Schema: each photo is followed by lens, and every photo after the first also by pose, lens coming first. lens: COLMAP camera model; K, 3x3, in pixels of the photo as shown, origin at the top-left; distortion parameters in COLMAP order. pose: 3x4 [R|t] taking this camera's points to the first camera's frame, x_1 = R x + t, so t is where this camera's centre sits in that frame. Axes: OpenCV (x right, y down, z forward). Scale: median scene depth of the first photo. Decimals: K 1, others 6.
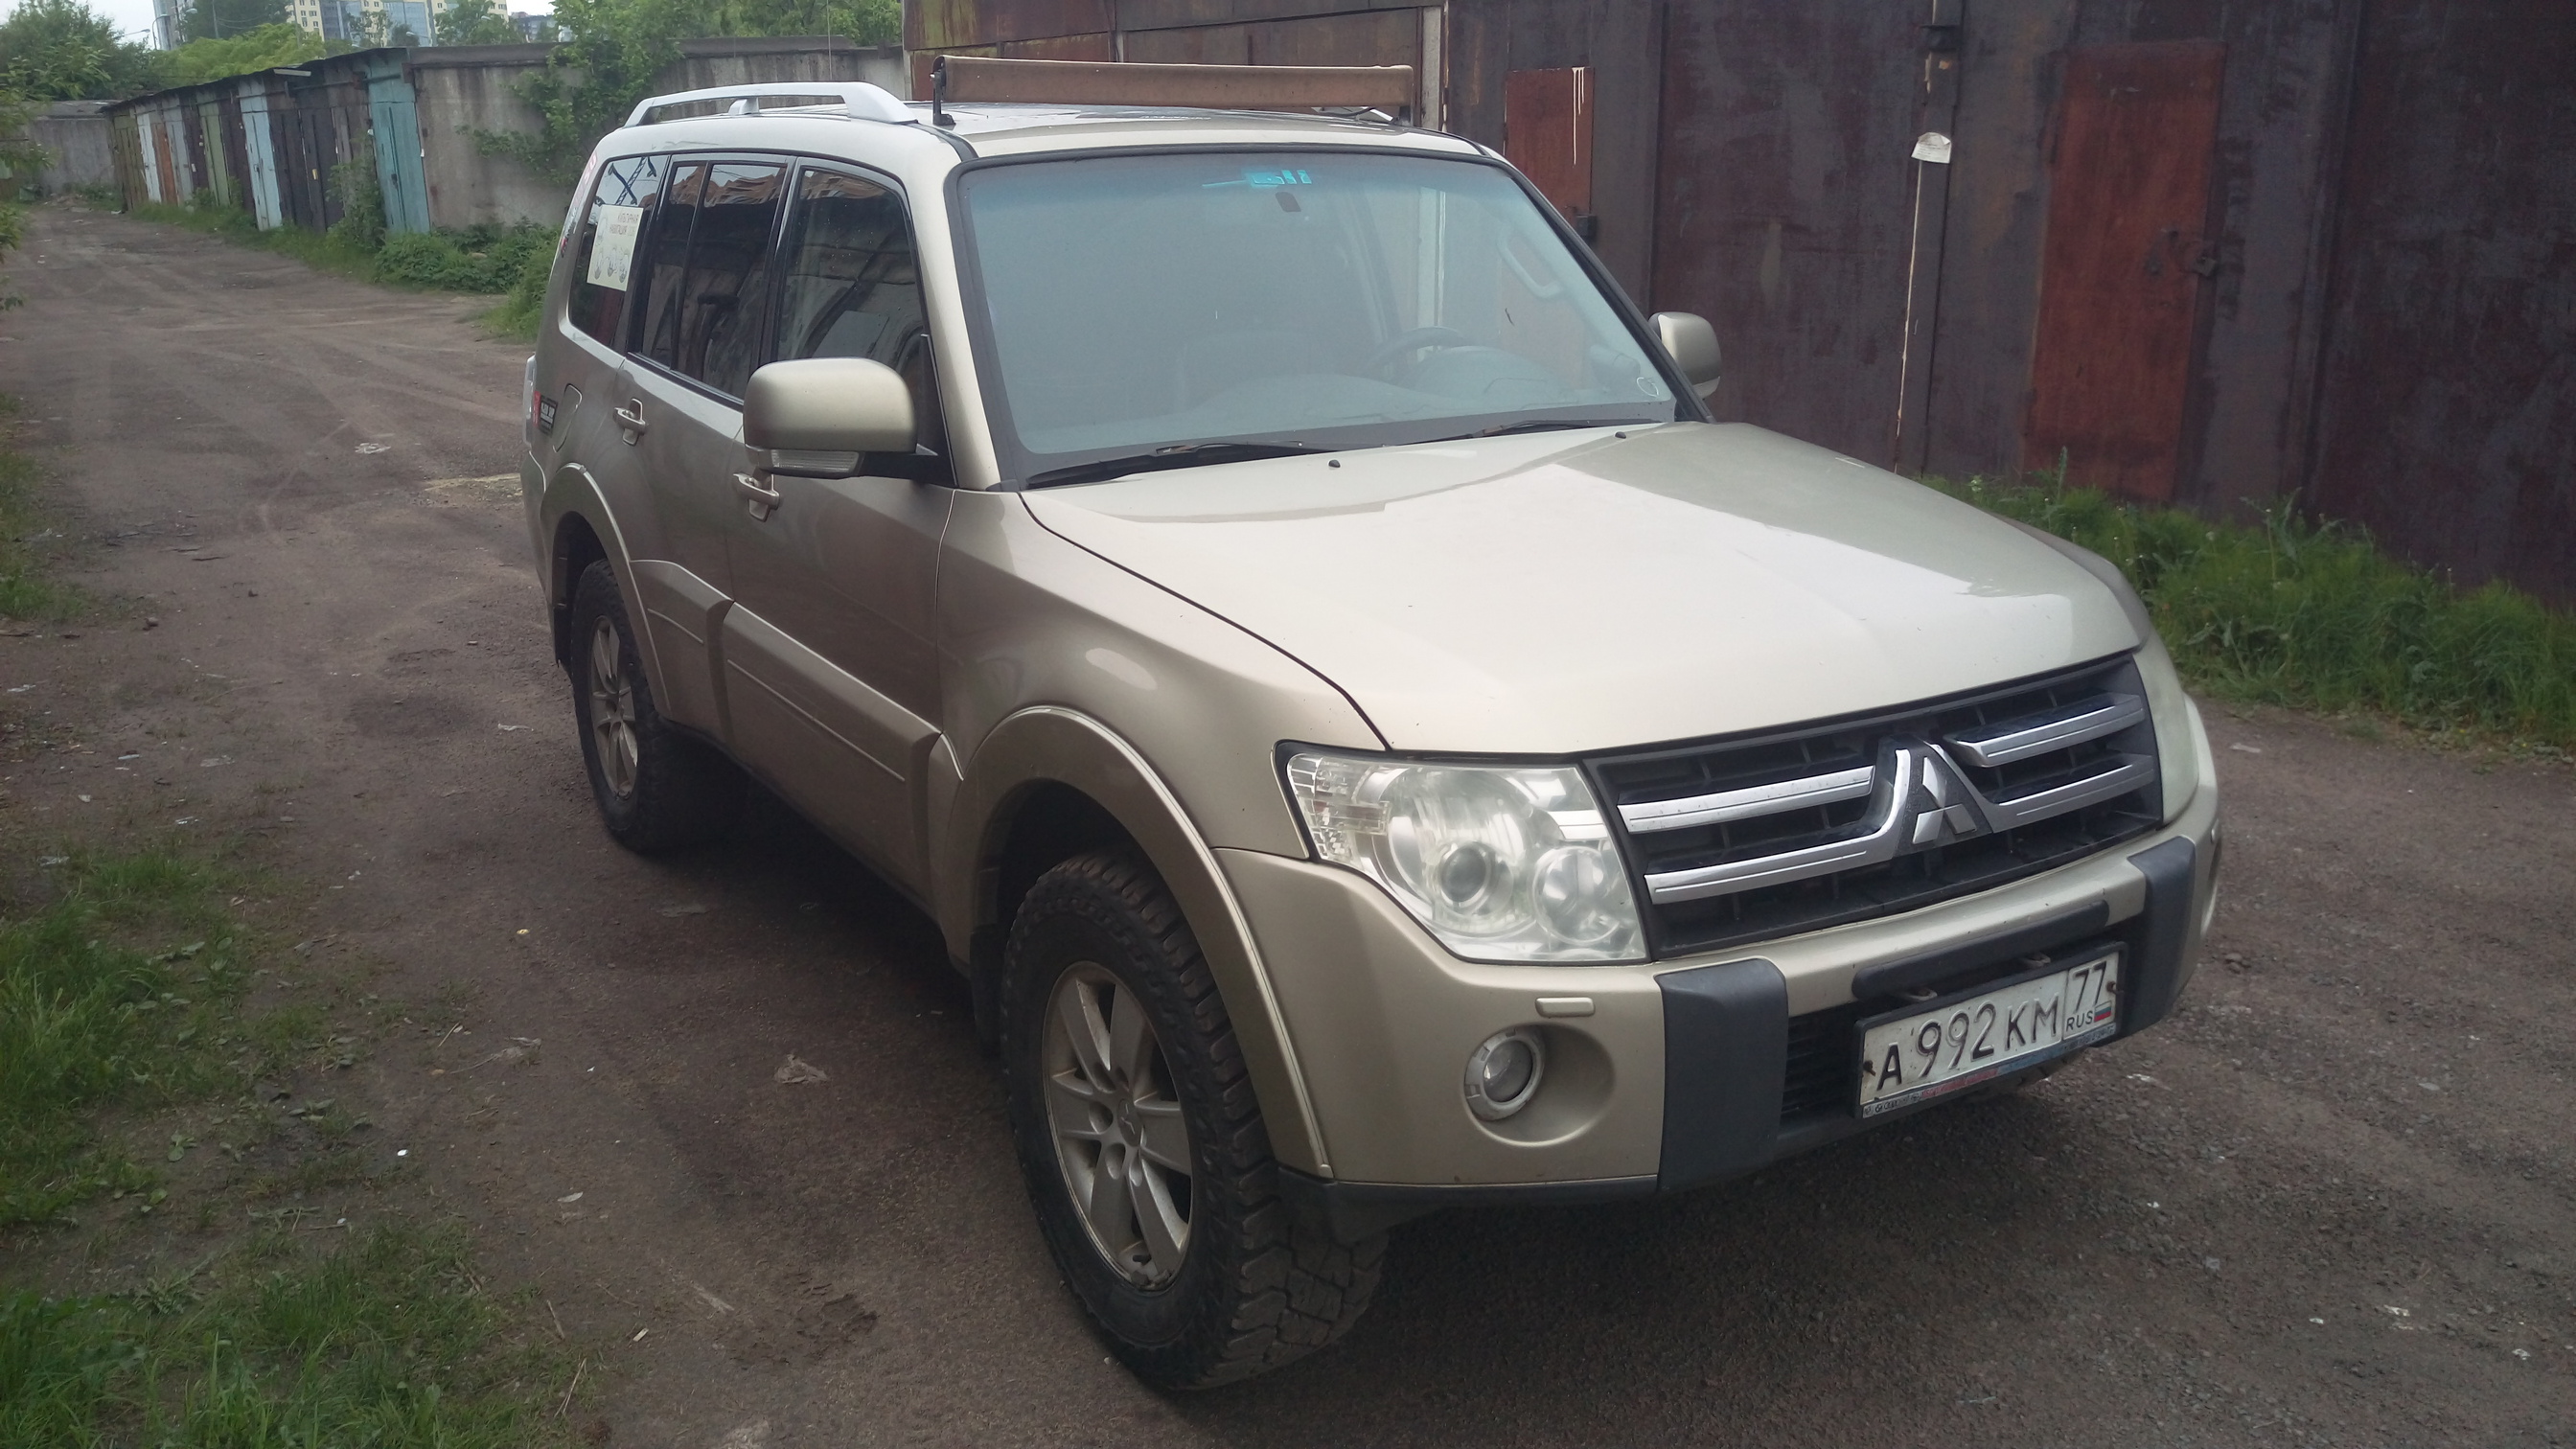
lens RADIAL K [[2053.0, 0, 1305.8], [0, 2053.0, 731.8], [0, 0, 1]] dist [-0.011549, 0.011887]
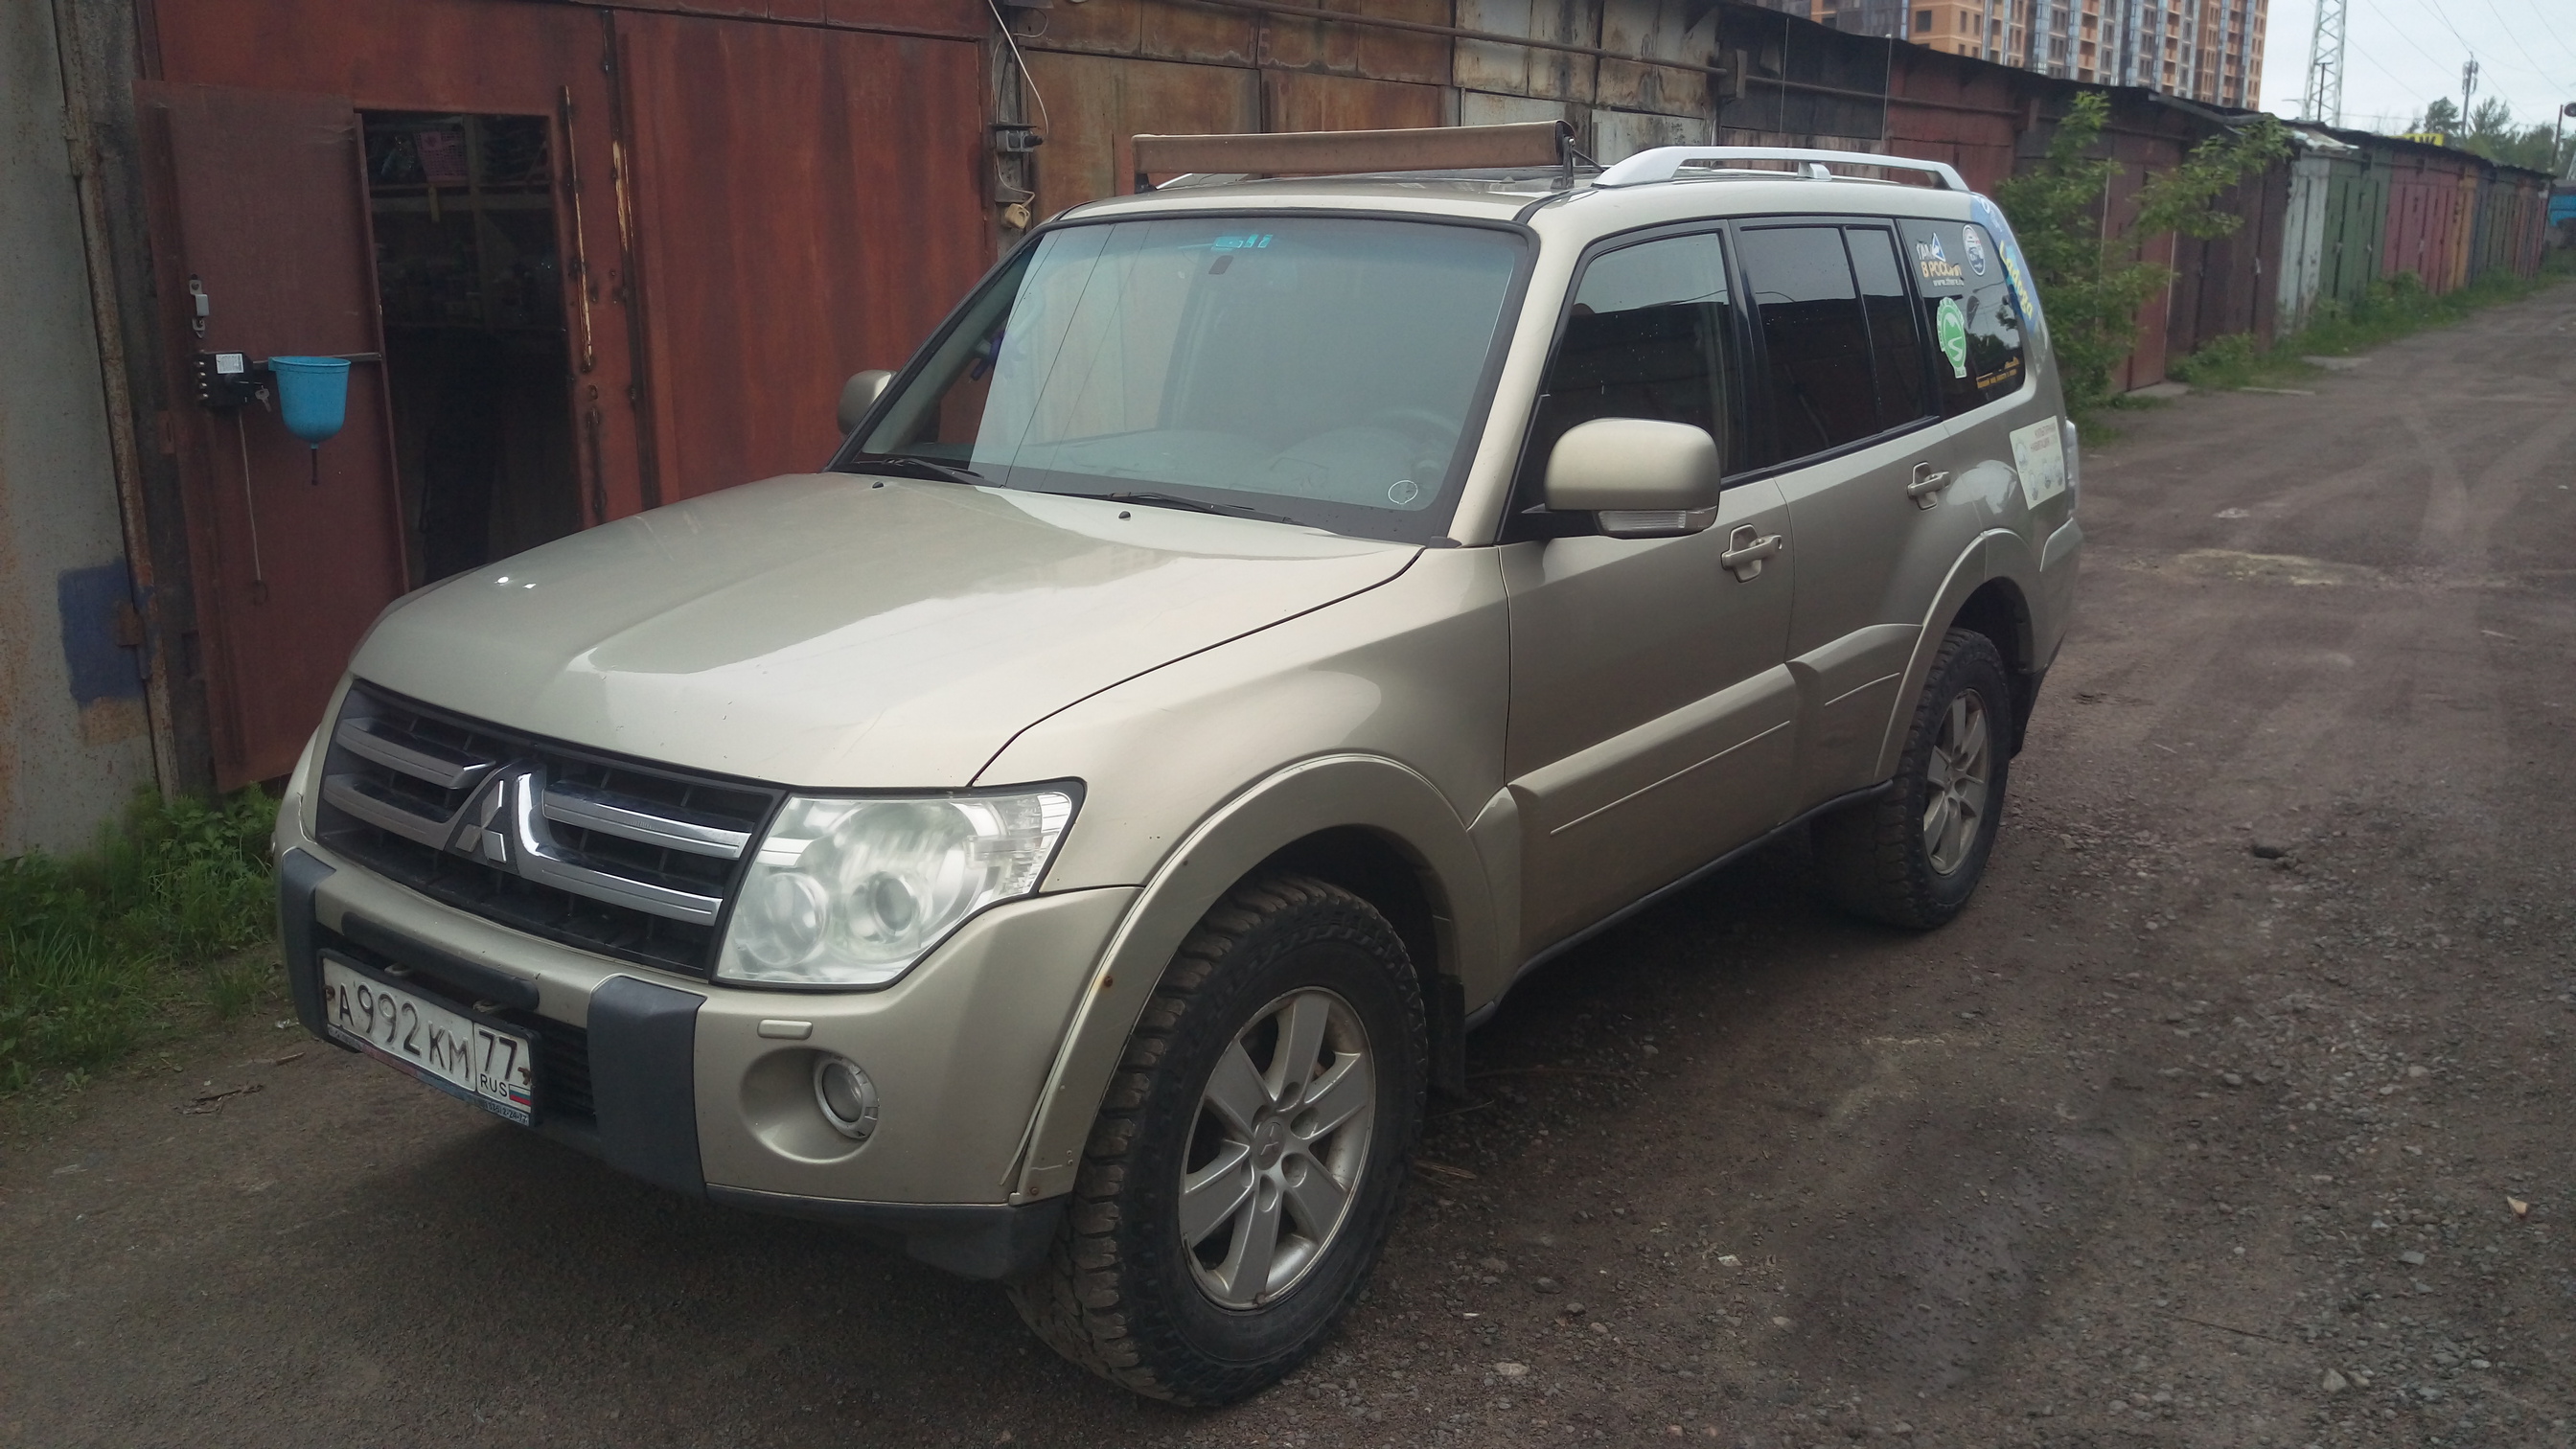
lens RADIAL K [[2053.0, 0, 1290.1], [0, 2053.0, 711.7], [0, 0, 1]] dist [-0.011549, 0.011887]
pose [[0.348299, 0.221636, -0.910805, 0.452520], [-0.255248, 0.957354, 0.135355, -0.087157], [0.901962, 0.185337, 0.390018, 0.304982]]
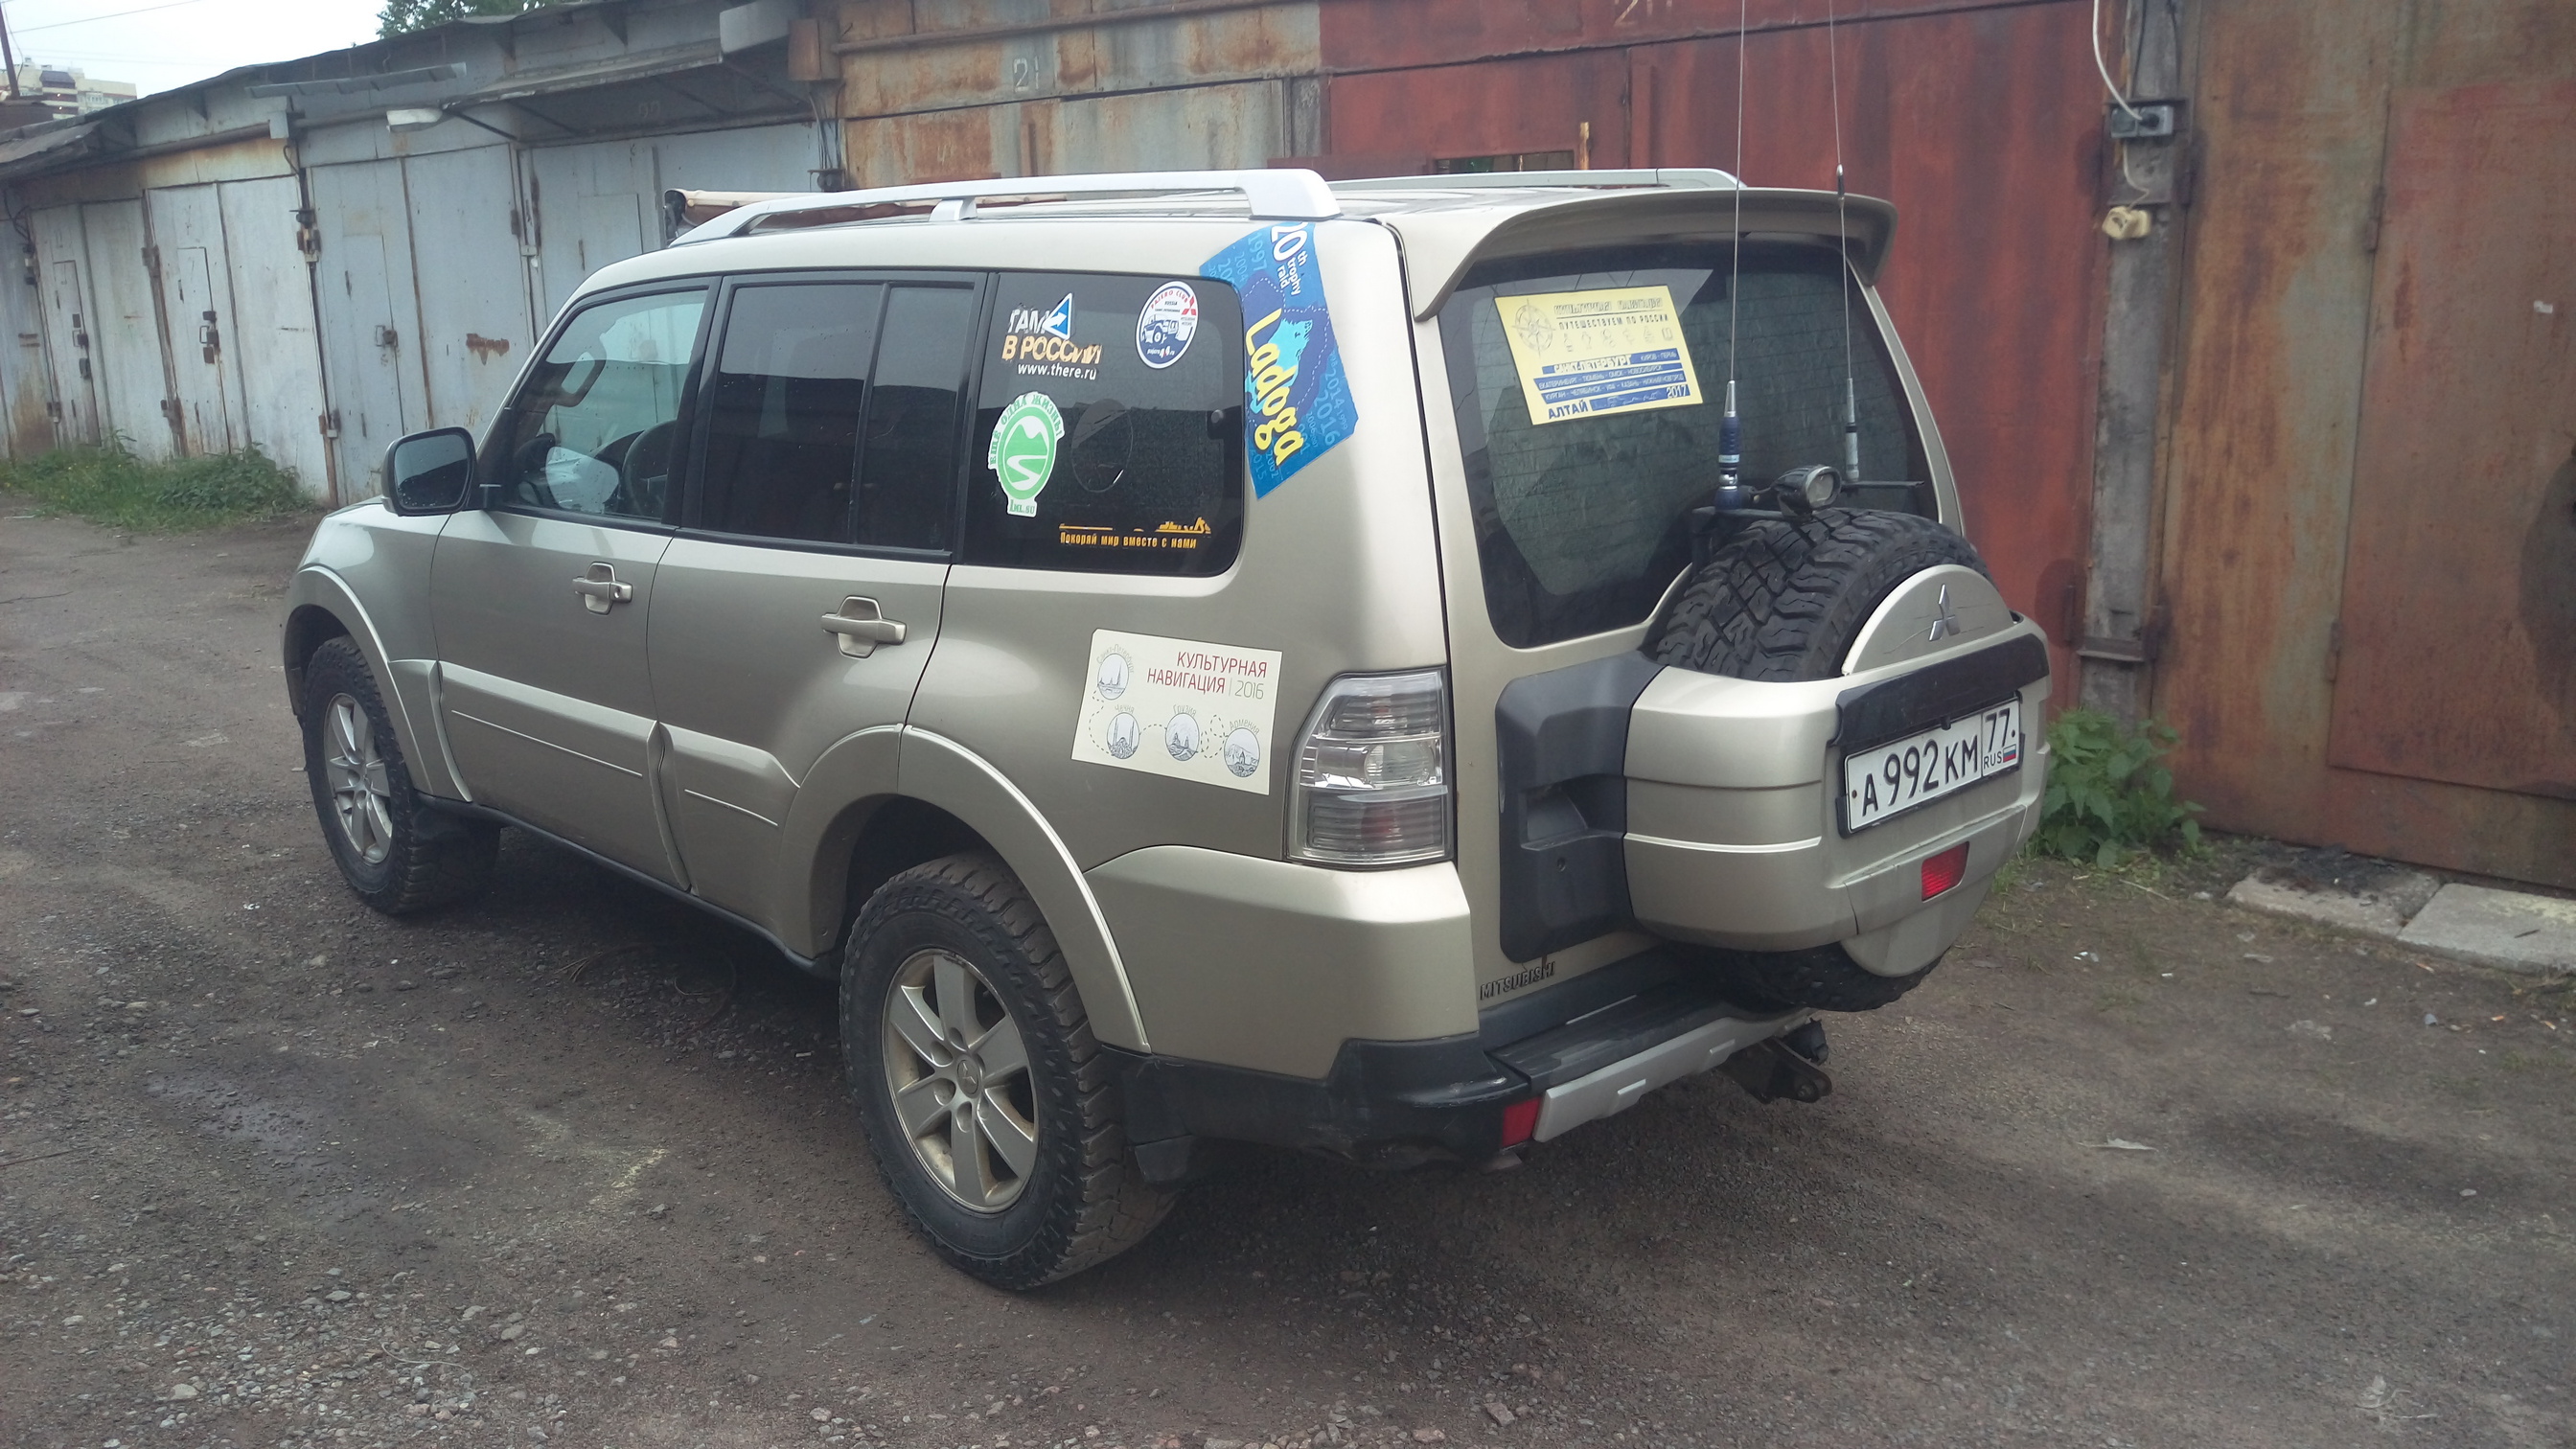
lens RADIAL K [[2053.0, 0, 1286.9], [0, 2053.0, 720.7], [0, 0, 1]] dist [-0.011549, 0.011887]
pose [[-0.979610, 0.077352, -0.185421, -0.170785], [-0.022274, 0.875408, 0.482872, -0.375429], [0.199670, 0.477156, -0.855835, 1.303131]]
